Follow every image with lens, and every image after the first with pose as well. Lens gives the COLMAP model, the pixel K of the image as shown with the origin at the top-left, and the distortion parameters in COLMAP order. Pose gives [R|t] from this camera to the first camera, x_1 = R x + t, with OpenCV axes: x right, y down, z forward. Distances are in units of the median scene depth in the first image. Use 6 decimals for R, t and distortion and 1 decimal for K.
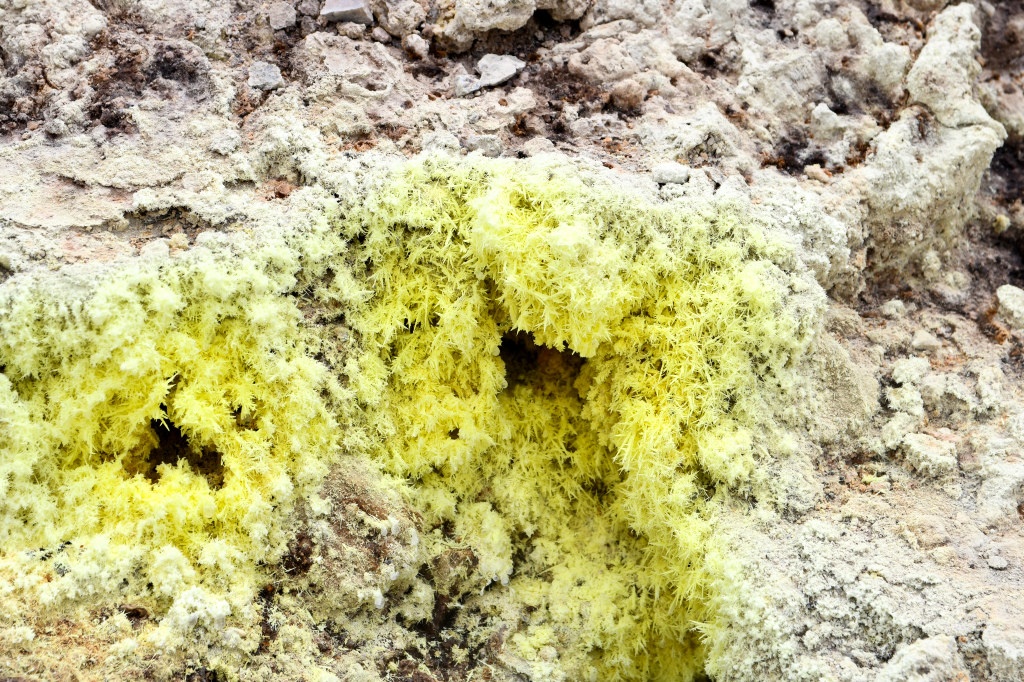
lens RADIAL K [[3077.5, 0, 512.0], [0, 3077.5, 341.0], [0, 0, 1]] dist [0.366332, 0.841674]
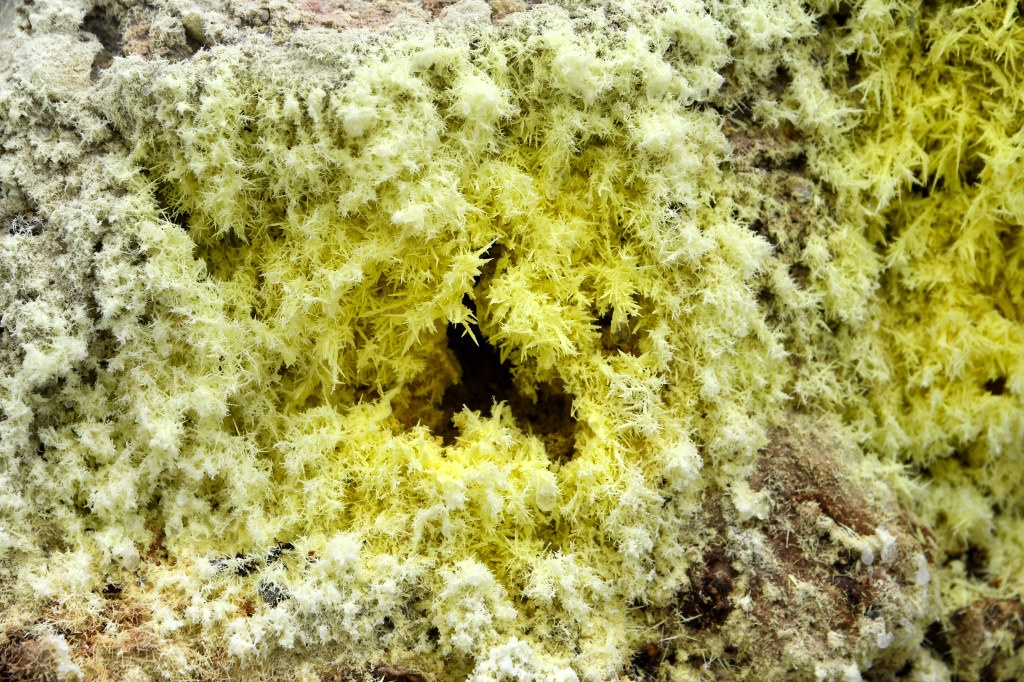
lens RADIAL K [[2616.1, 0, 511.6], [0, 2616.1, 353.8], [0, 0, 1]] dist [0.123735, 0.557605]
pose [[0.993218, 0.034157, -0.111136, -0.053555], [-0.039110, 0.998322, -0.042693, 0.048591], [0.109492, 0.046750, 0.992888, 0.539250]]
